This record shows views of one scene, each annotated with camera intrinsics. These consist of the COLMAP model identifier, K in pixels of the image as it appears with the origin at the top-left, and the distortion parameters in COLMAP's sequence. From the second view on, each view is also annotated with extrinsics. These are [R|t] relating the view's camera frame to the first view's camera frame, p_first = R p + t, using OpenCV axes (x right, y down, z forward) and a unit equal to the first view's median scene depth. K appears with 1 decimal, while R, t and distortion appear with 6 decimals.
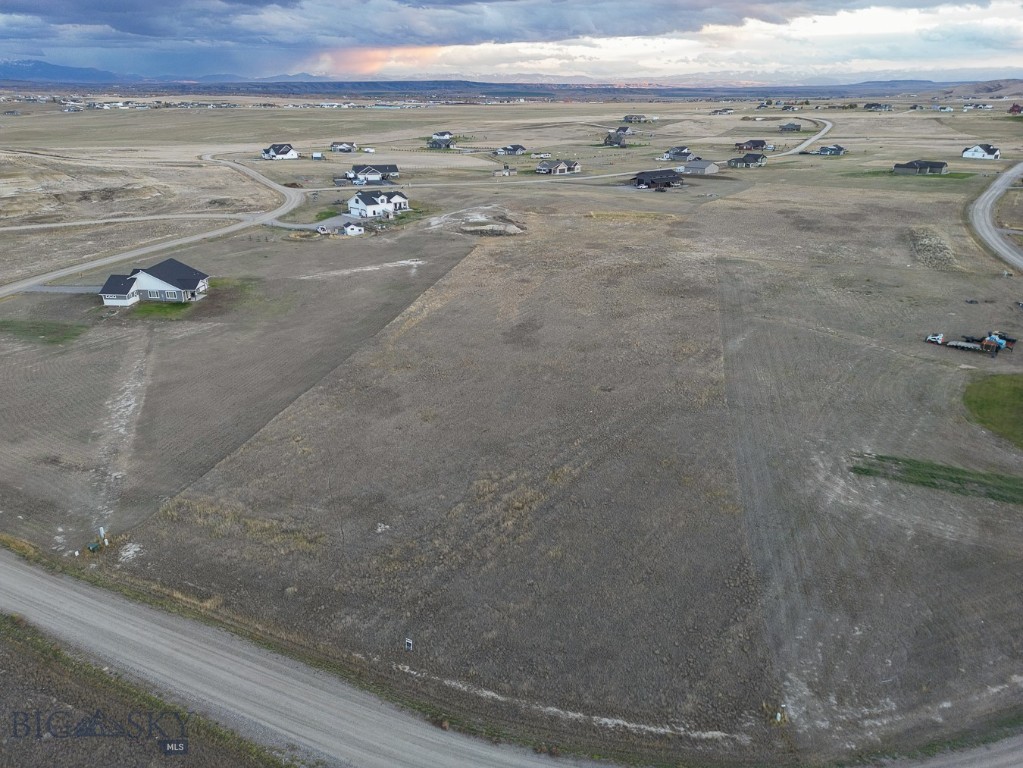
lens RADIAL K [[710.6, 0, 509.6], [0, 710.6, 379.9], [0, 0, 1]] dist [0.095084, -0.094148]
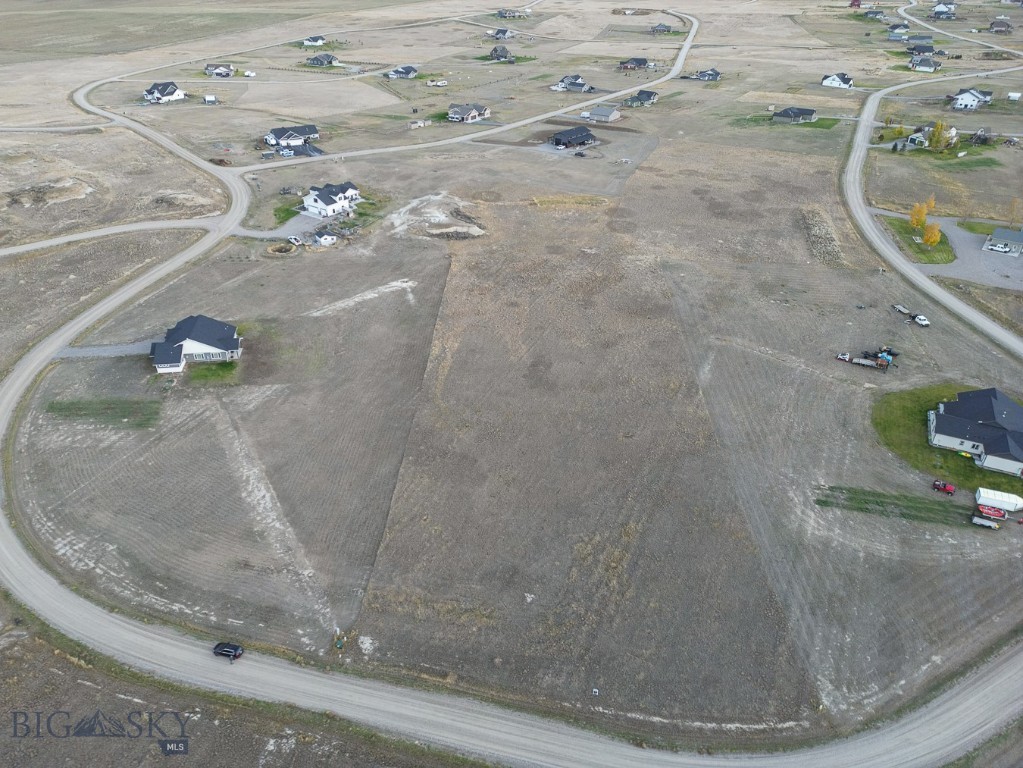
lens RADIAL K [[710.6, 0, 509.6], [0, 710.6, 379.9], [0, 0, 1]] dist [0.095084, -0.094148]
pose [[0.980733, -0.093839, 0.171337, -0.217536], [0.063649, 0.982706, 0.173889, -0.244184], [-0.184691, -0.159633, 0.969746, -0.163246]]
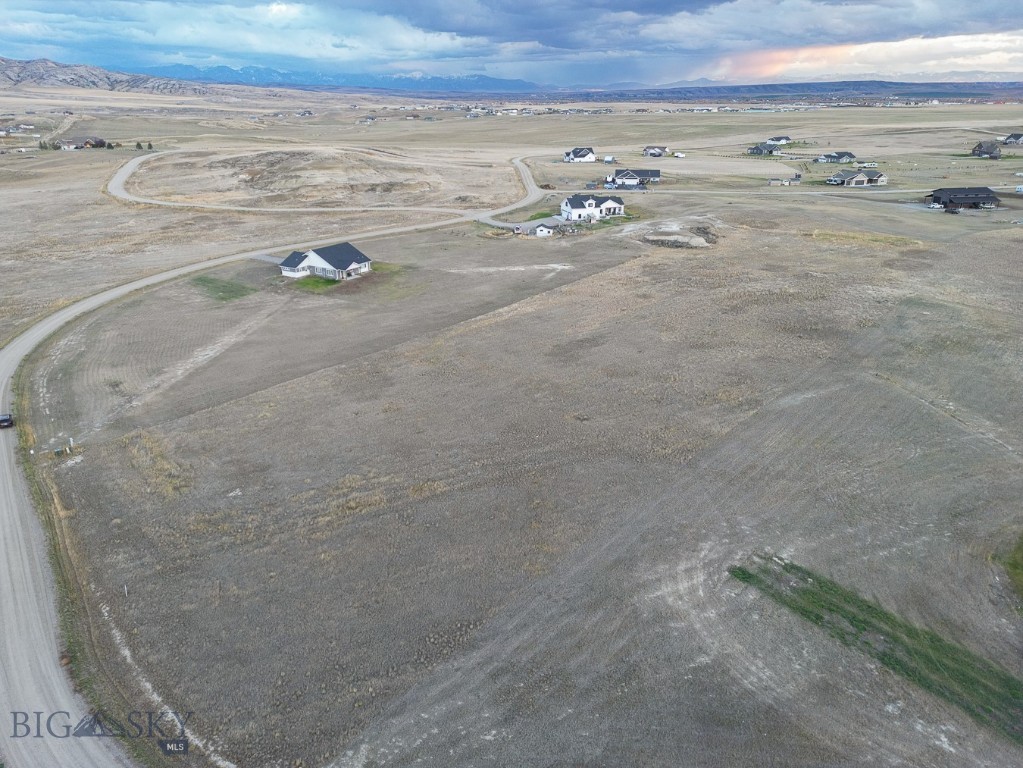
lens RADIAL K [[710.6, 0, 509.6], [0, 710.6, 379.9], [0, 0, 1]] dist [0.095084, -0.094148]
pose [[0.877598, 0.170810, -0.447935, 0.334787], [-0.173410, 0.984208, 0.035559, -0.038254], [0.446935, 0.046470, 0.893359, 0.102048]]
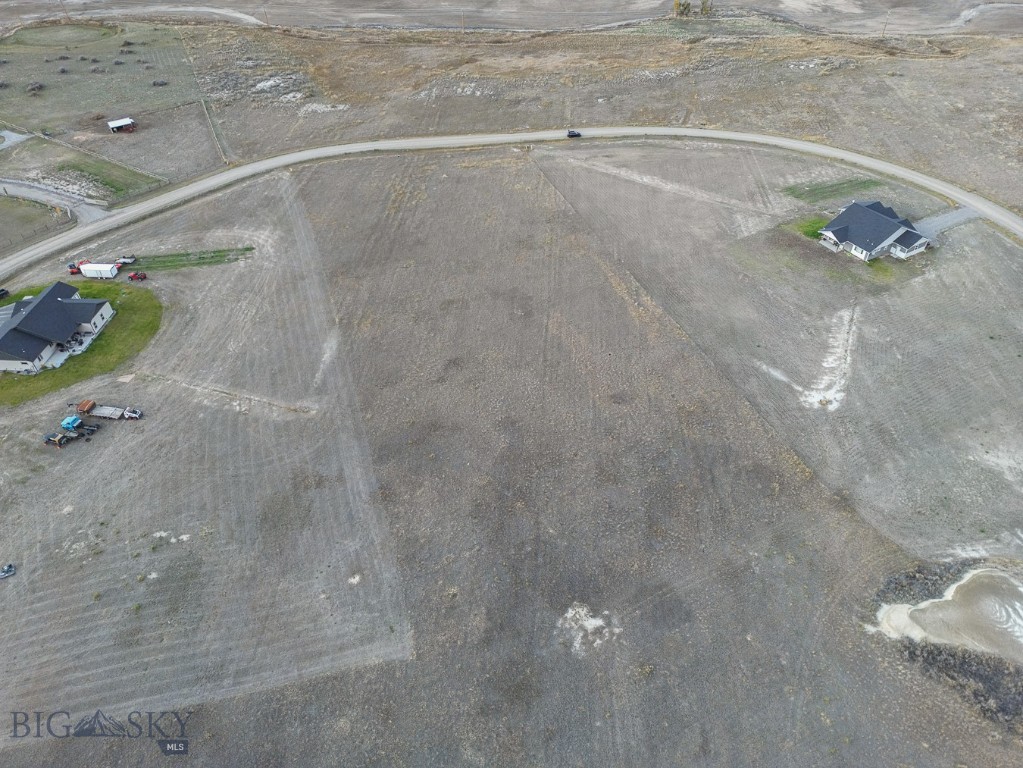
lens RADIAL K [[710.6, 0, 509.6], [0, 710.6, 379.9], [0, 0, 1]] dist [0.095084, -0.094148]
pose [[-0.849301, 0.358804, -0.387231, 0.439539], [-0.185946, 0.483185, 0.855544, -0.839927], [0.494077, 0.798619, -0.343651, 1.307582]]
